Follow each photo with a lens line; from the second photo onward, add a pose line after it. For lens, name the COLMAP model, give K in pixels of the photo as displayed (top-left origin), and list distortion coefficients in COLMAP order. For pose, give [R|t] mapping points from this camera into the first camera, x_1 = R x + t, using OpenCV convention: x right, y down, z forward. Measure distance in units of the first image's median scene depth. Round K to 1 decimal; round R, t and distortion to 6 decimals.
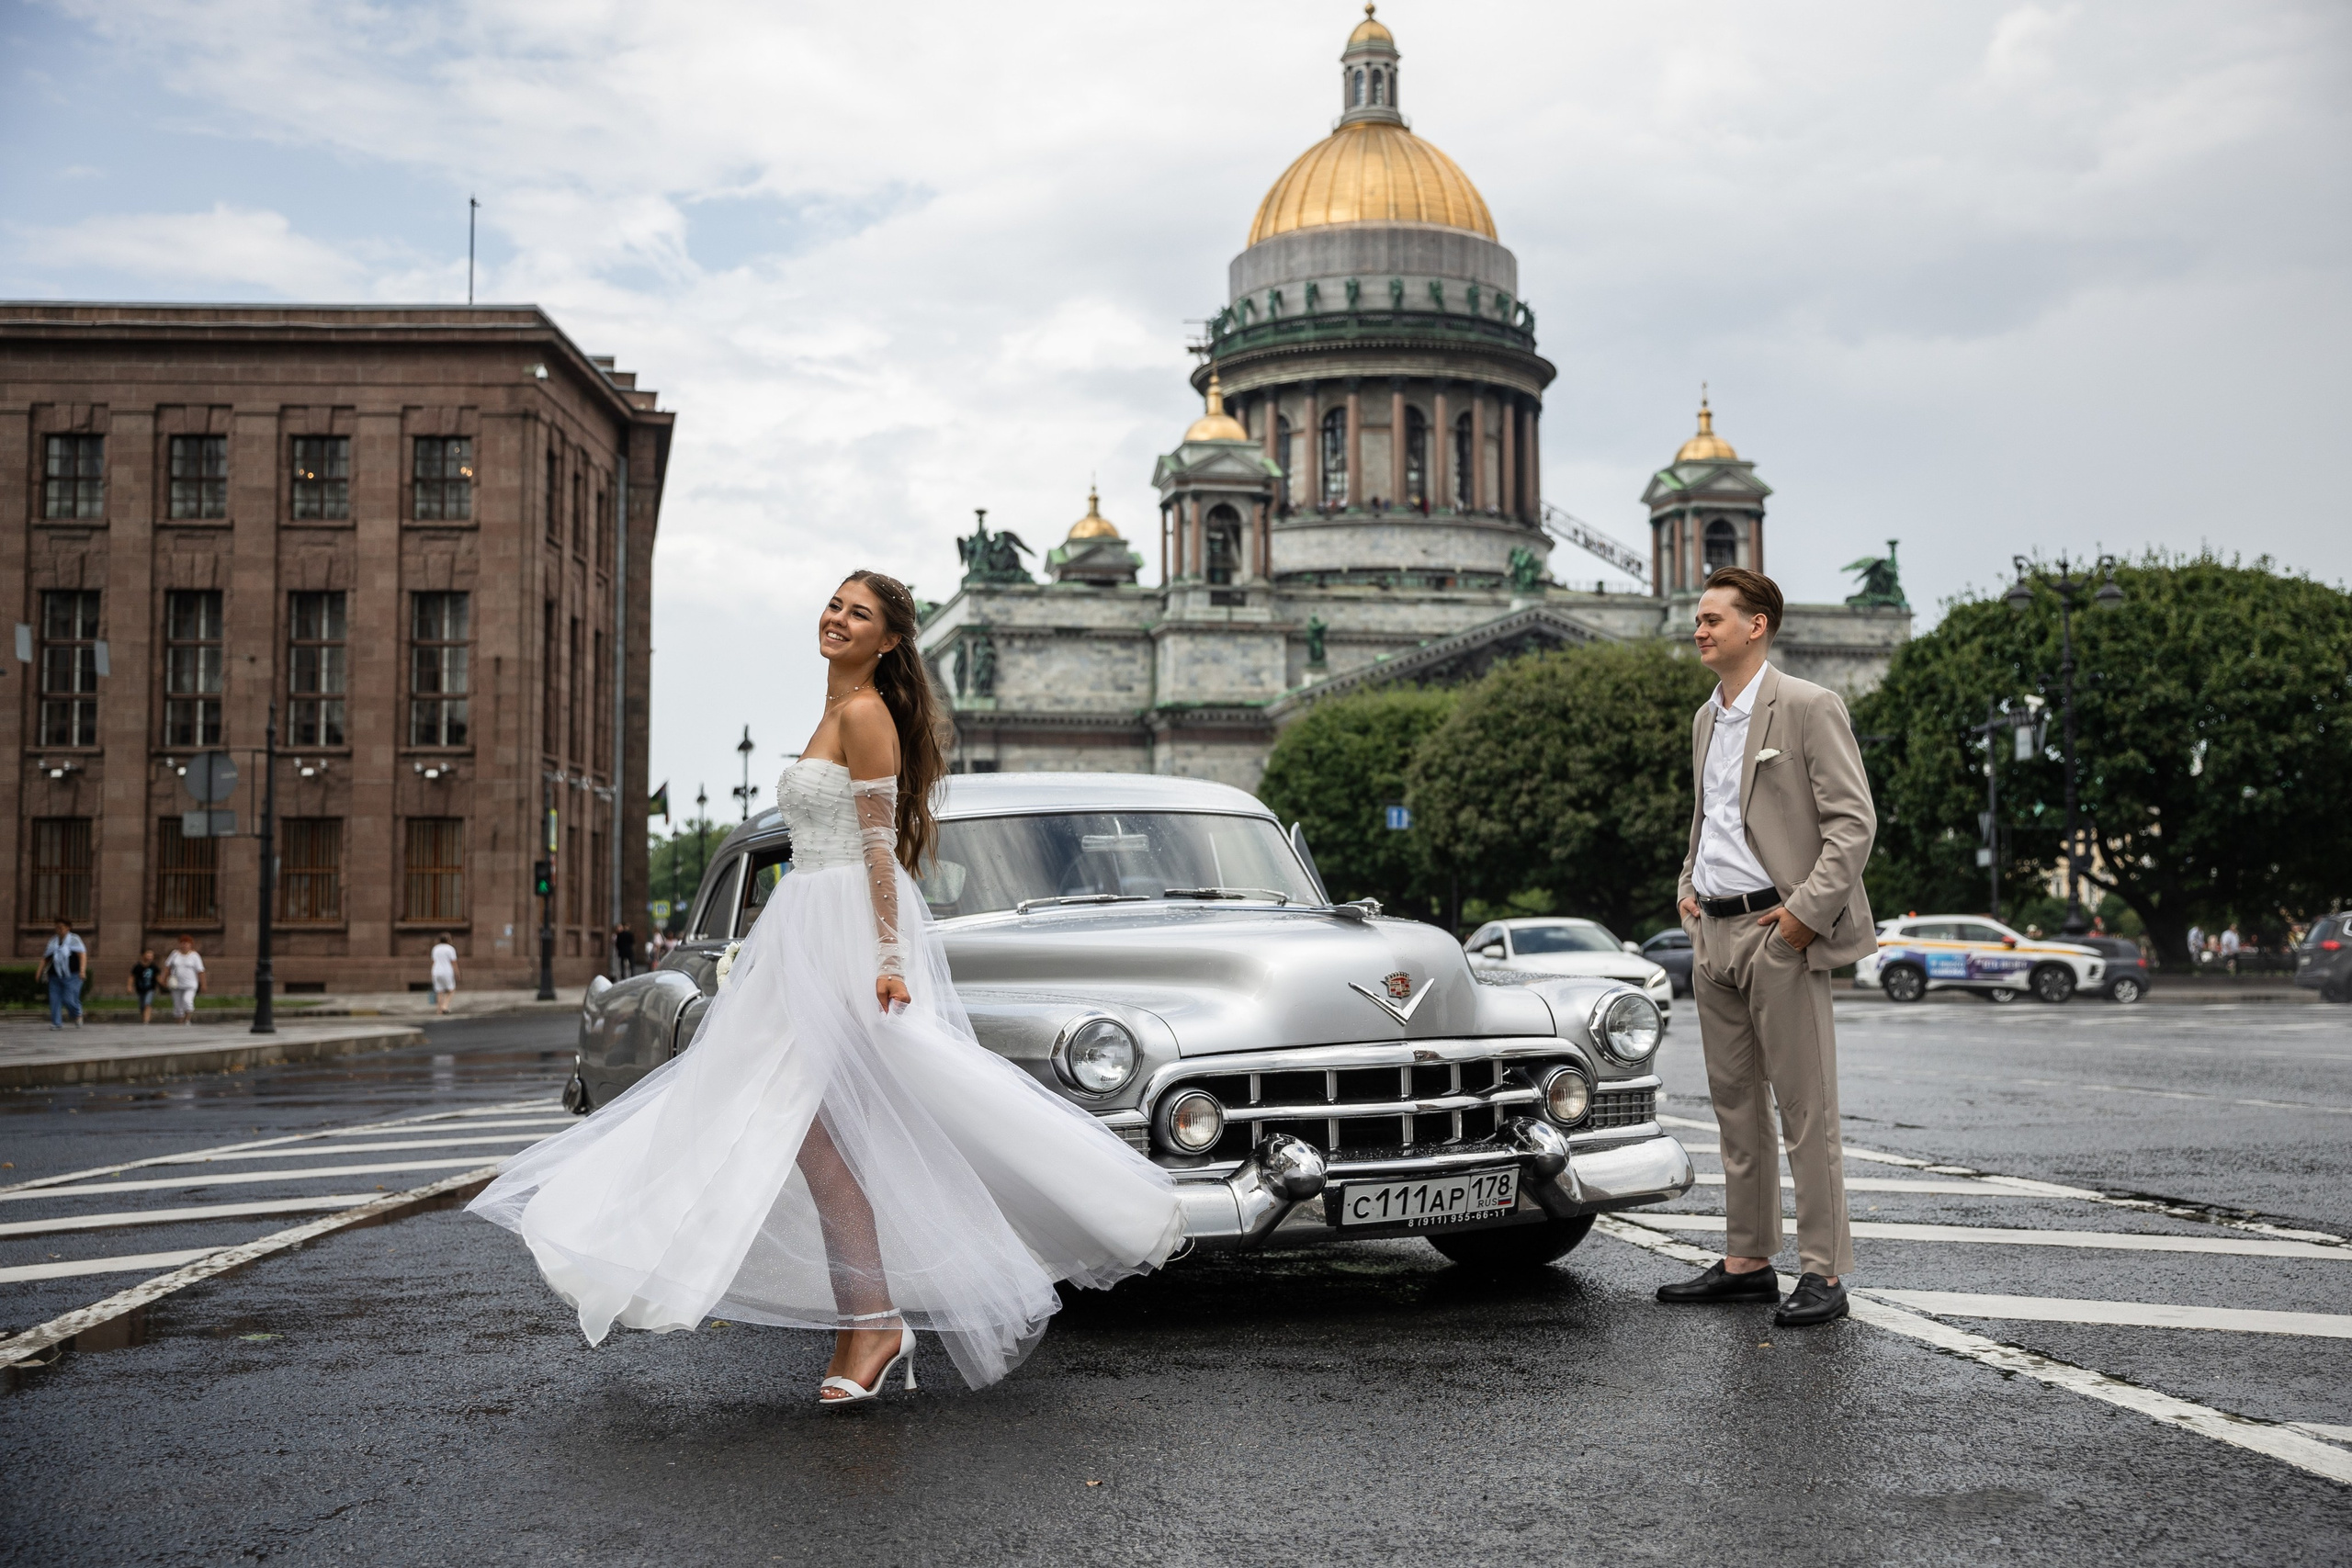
lens RADIAL K [[2647.7, 0, 1182.9], [0, 2647.7, 796.8], [0, 0, 1]] dist [0.000061, 0.000000]
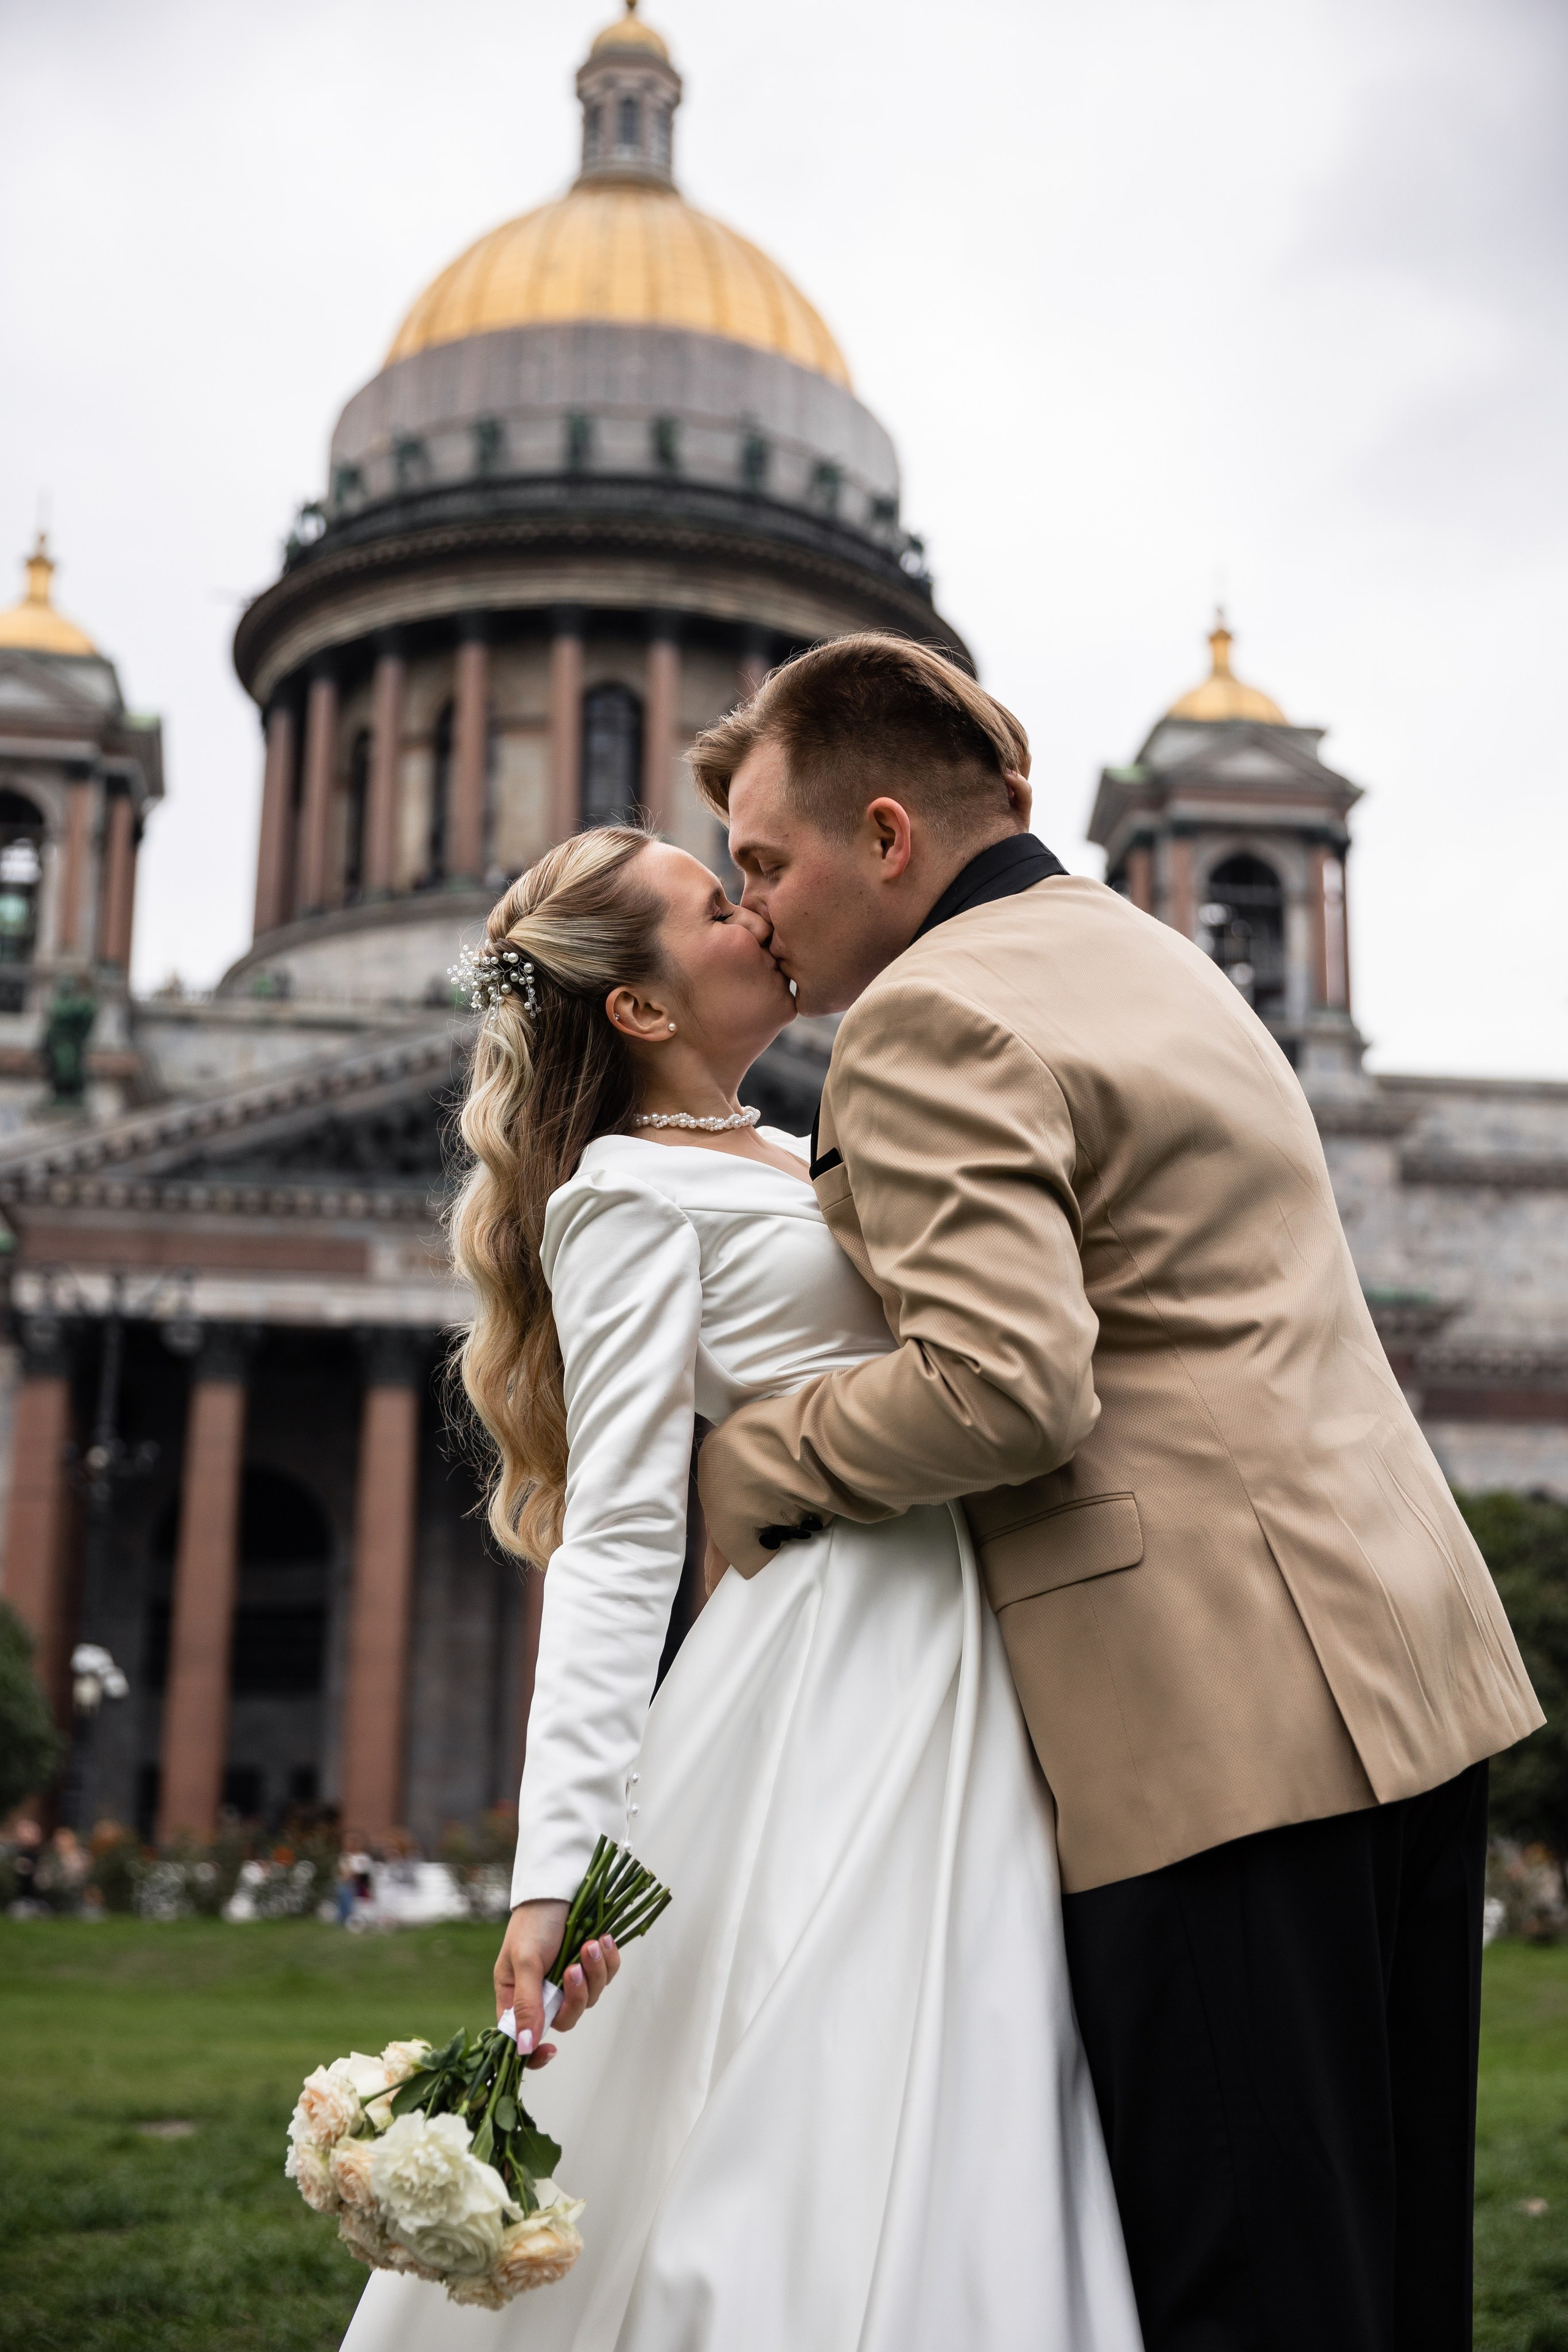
lens RADIAL K [[2996.0, 0, 780.2], [0, 2996.0, 1161.4], [0, 0, 1]] dist [0.075247, 0.000000]
pose [[0.993467, -0.009022, -0.113760, 0.180646], [-0.011831, 0.983356, -0.181306, 0.031706], [0.113502, 0.181468, 0.976825, 0.521724]]
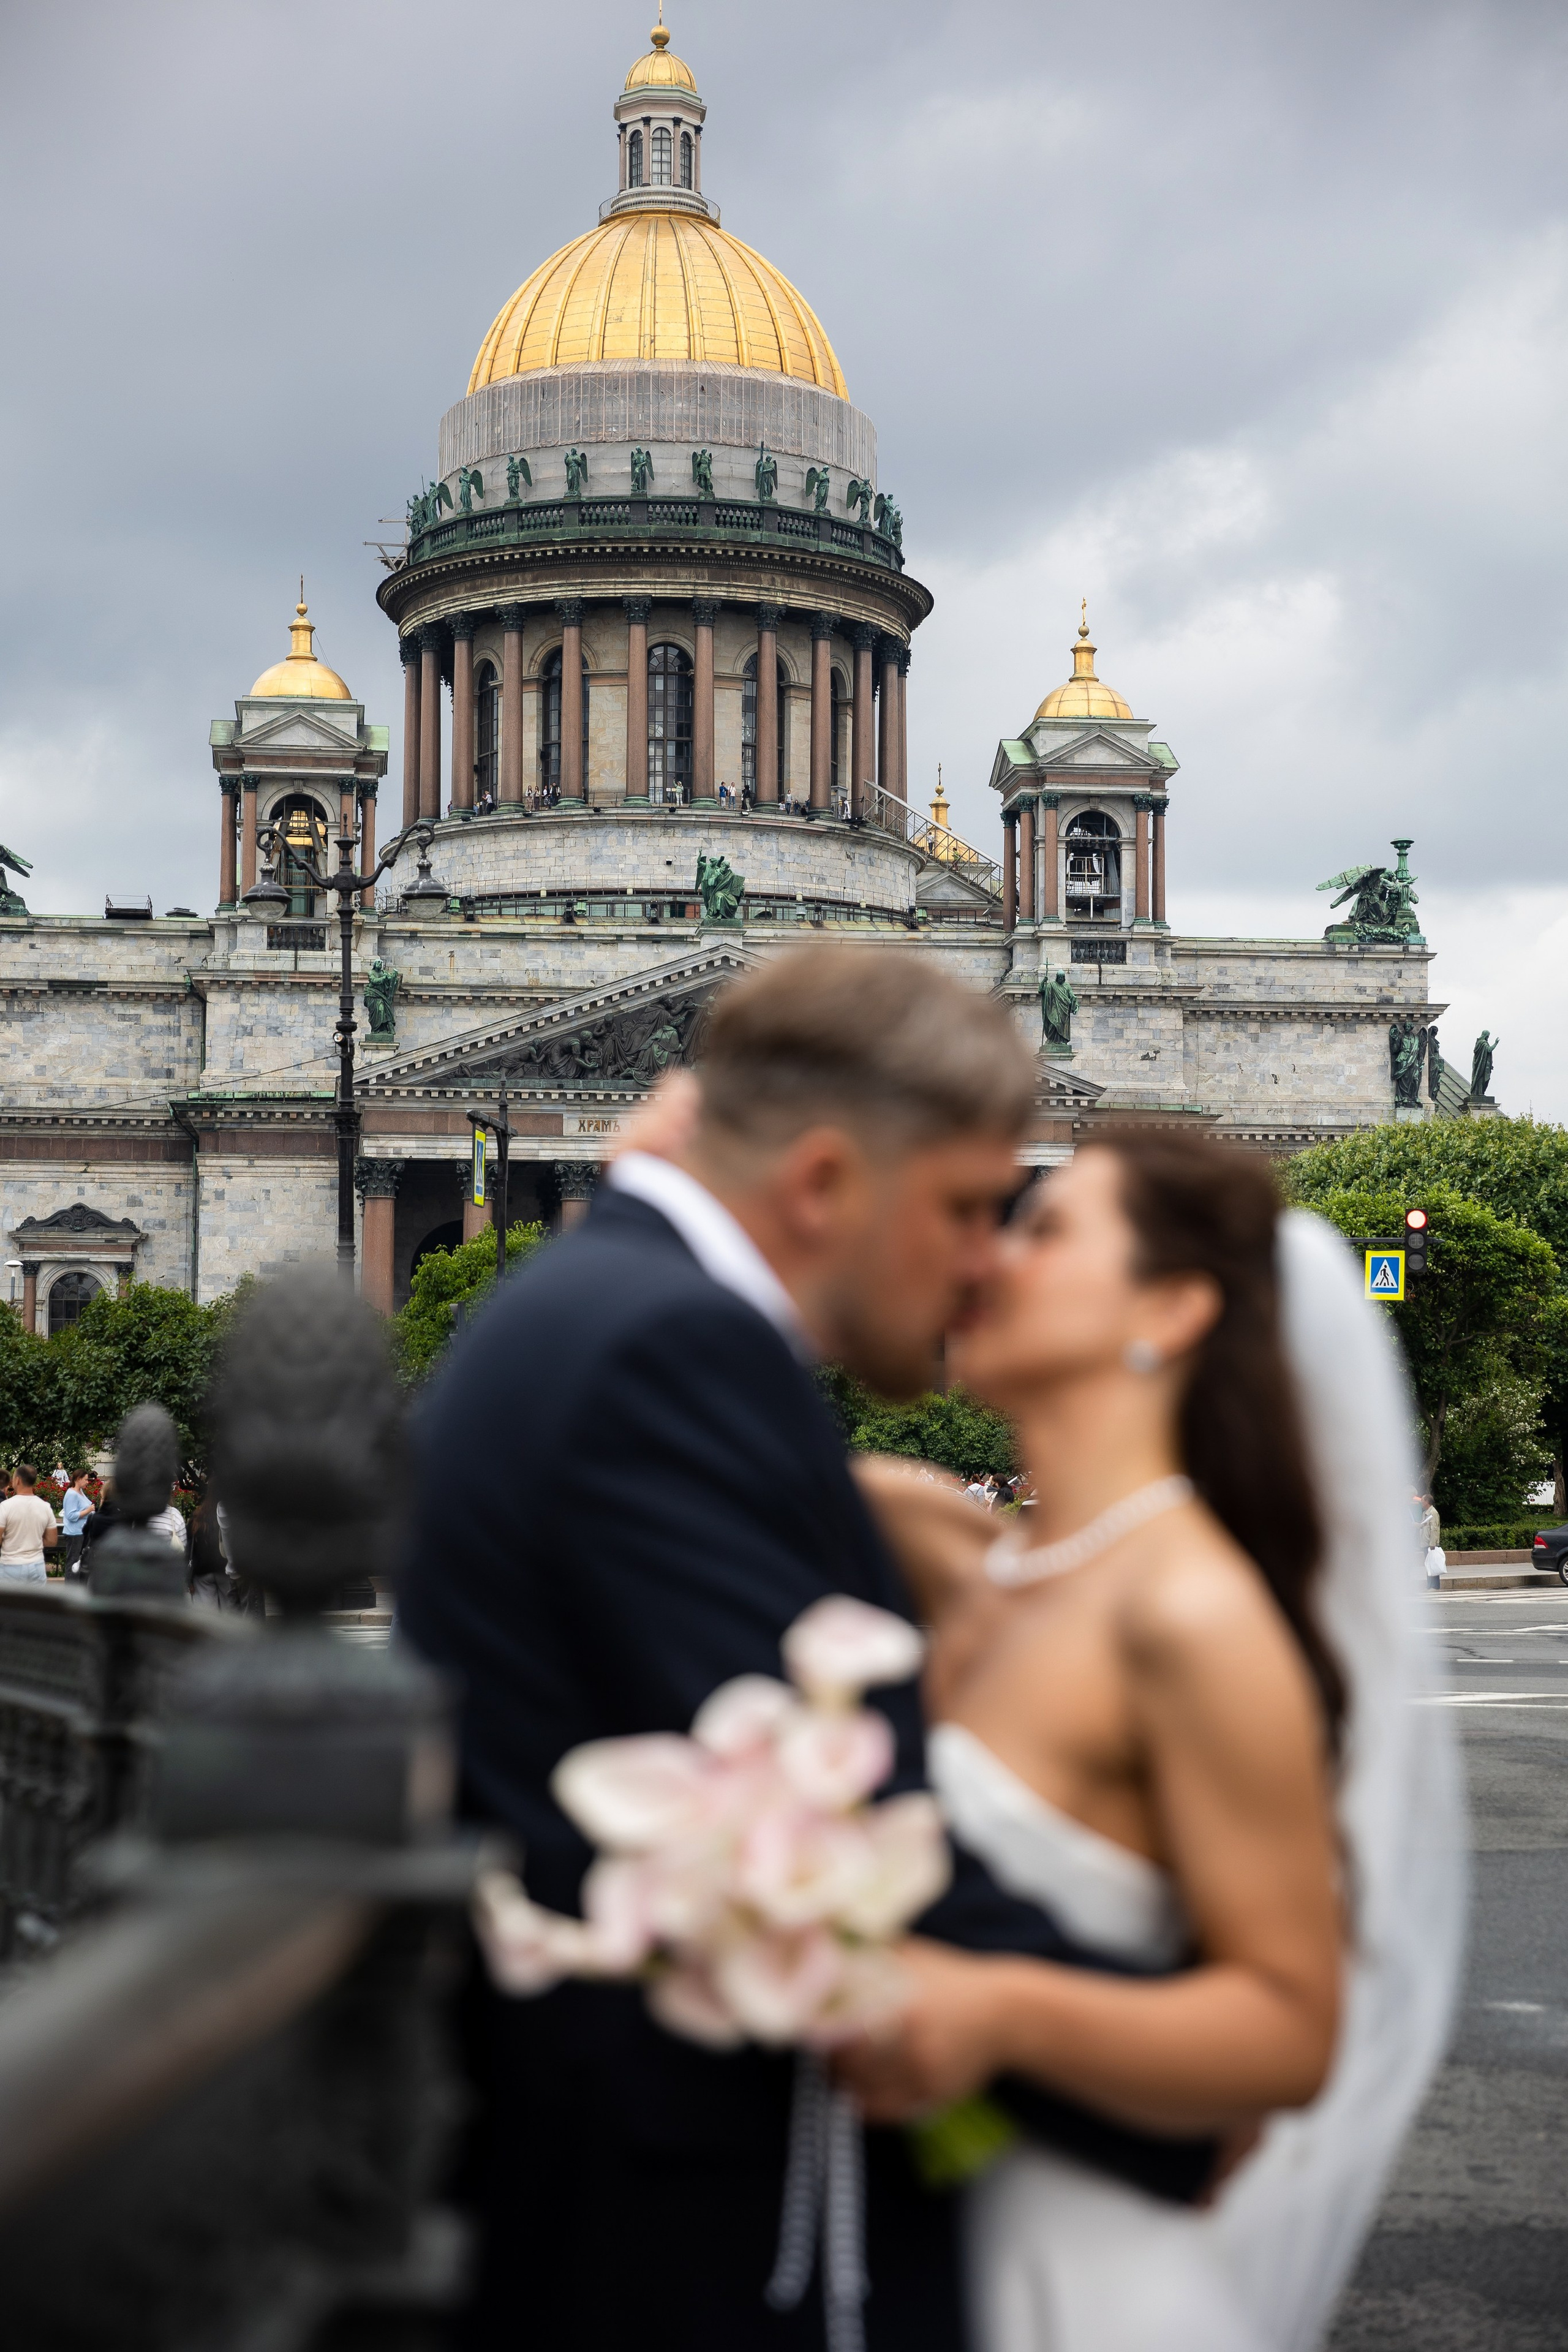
lens RADIAL K [[3849.5, 0, 771.6], [0, 3849.5, 1174.1], [0, 0, 1]] dist [0.167081, 0.000000]
pose [[0.994482, 0.000634, -0.104909, 0.220513], [-0.002041, 0.999909, -0.013308, -0.002754], [0.104891, 0.013448, 0.994393, 0.048891]]
